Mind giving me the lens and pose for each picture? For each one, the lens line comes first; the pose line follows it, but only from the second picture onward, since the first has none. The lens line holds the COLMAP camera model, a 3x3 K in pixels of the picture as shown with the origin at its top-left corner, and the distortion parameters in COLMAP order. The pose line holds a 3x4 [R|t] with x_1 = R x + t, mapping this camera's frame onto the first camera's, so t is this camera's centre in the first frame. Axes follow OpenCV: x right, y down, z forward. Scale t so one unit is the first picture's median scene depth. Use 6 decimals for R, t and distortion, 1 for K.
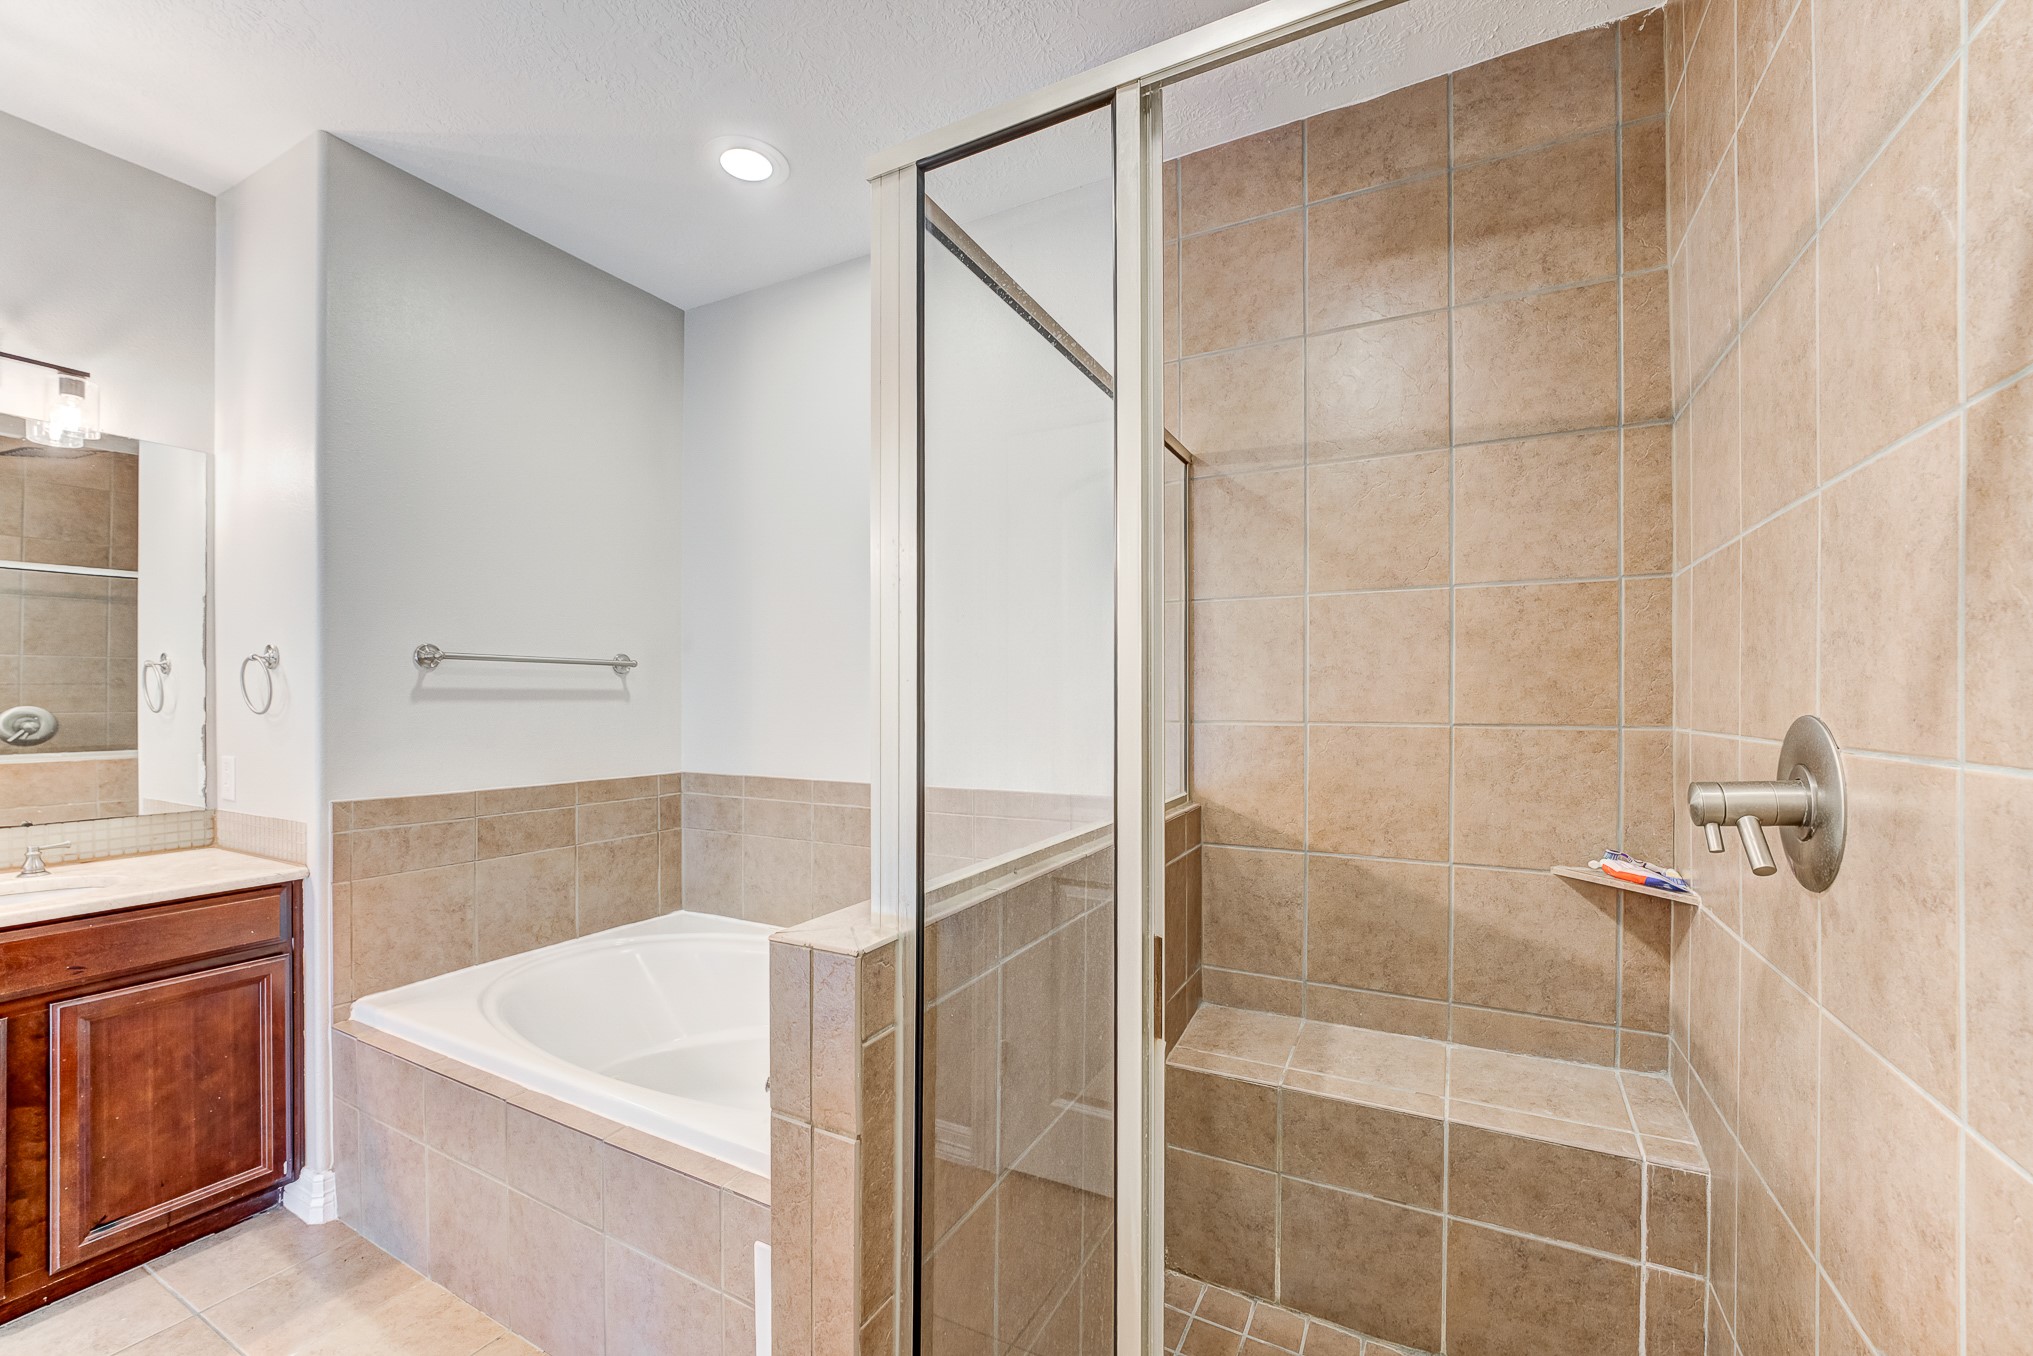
lens RADIAL K [[817.7, 0, 1012.8], [0, 817.7, 699.7], [0, 0, 1]] dist [-0.017379, 0.002747]
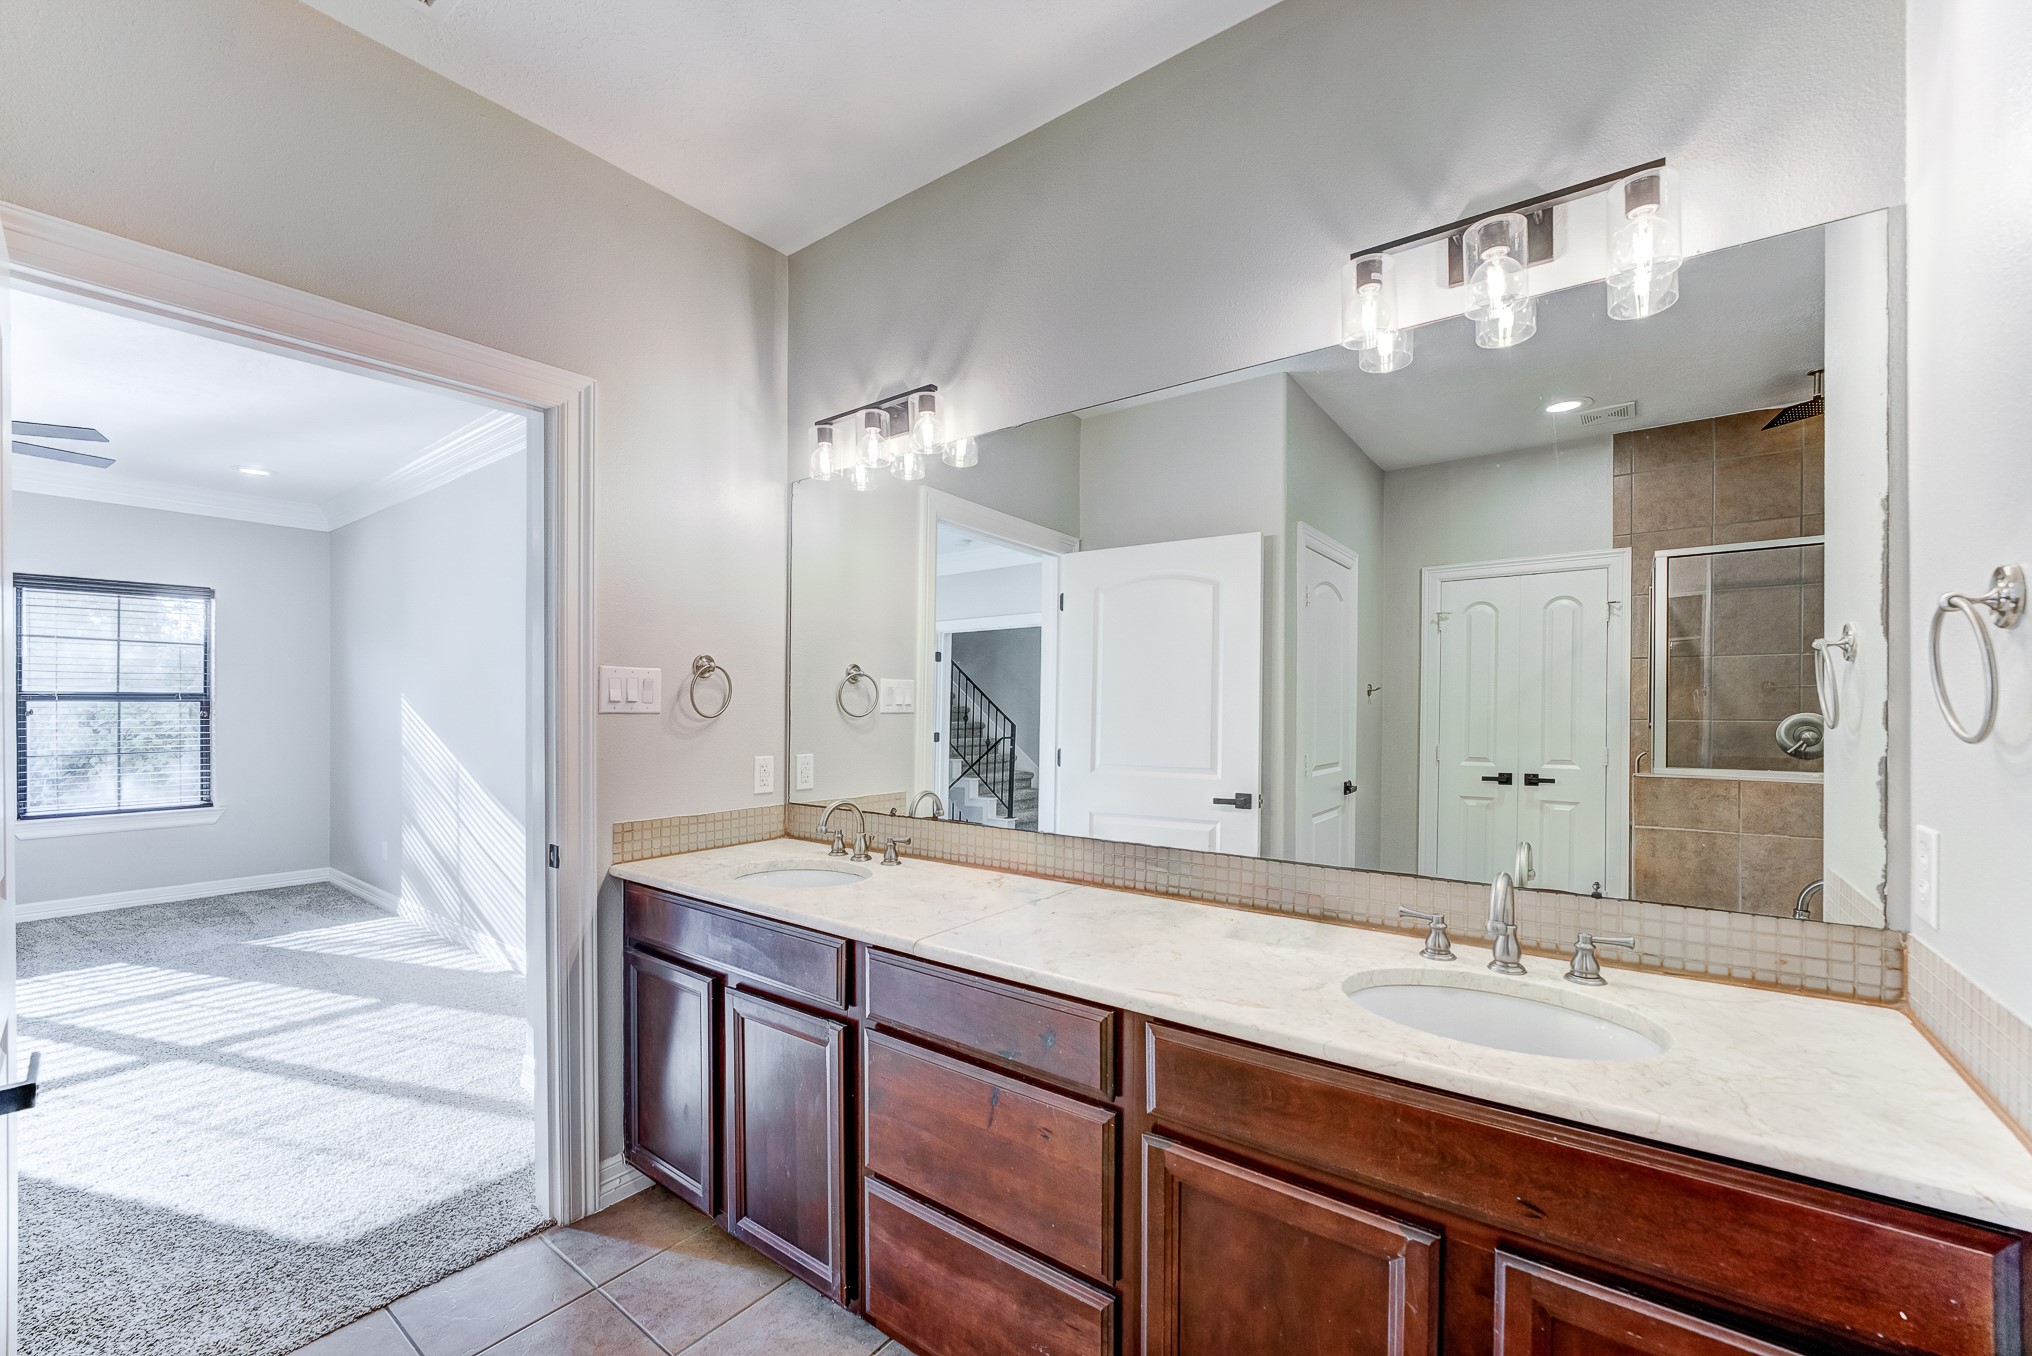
lens RADIAL K [[817.3, 0, 1034.3], [0, 817.3, 709.1], [0, 0, 1]] dist [-0.017379, 0.002747]
pose [[-0.155620, 0.005183, -0.987803, -0.436435], [-0.001018, 0.999985, 0.005407, -0.000056], [0.987816, 0.001847, -0.155613, 0.563428]]
